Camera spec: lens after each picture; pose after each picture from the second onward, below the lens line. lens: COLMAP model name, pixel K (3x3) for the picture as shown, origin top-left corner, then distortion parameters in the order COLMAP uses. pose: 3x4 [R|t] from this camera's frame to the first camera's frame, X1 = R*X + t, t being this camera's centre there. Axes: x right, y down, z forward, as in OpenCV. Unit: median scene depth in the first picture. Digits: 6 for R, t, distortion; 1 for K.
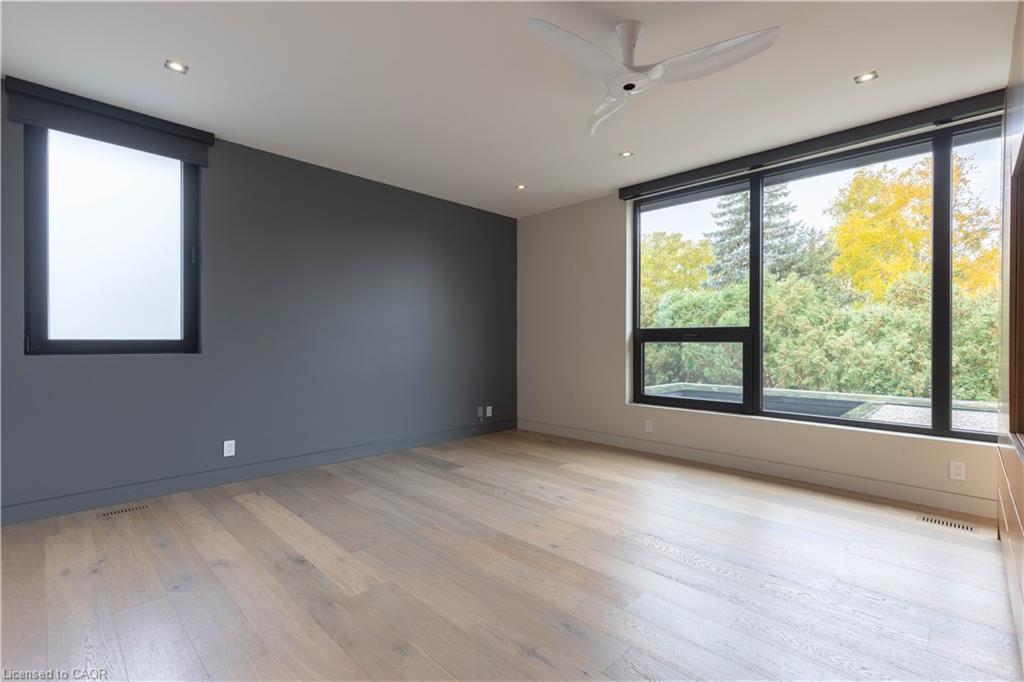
lens RADIAL K [[469.7, 0, 520.4], [0, 469.7, 339.8], [0, 0, 1]] dist [0.006974, -0.000161]
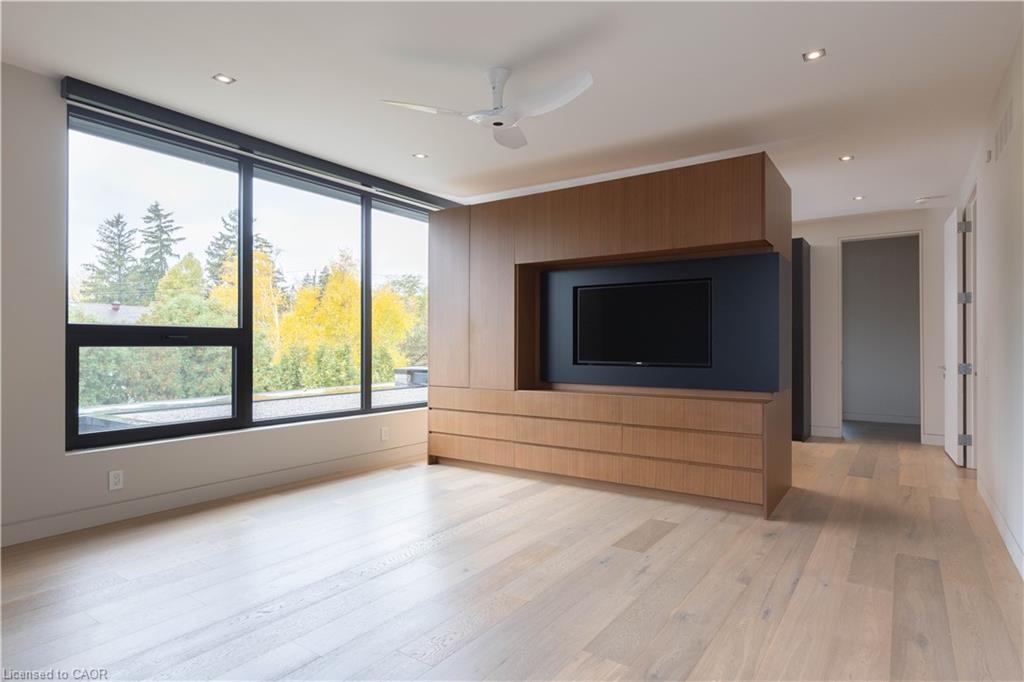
lens RADIAL K [[560.6, 0, 509.0], [0, 560.6, 346.6], [0, 0, 1]] dist [-0.000061, -0.000725]
pose [[-0.160398, -0.006991, 0.987028, -0.626926], [-0.003888, 0.999972, 0.006451, -0.002913], [-0.987045, -0.002803, -0.160421, 0.673862]]
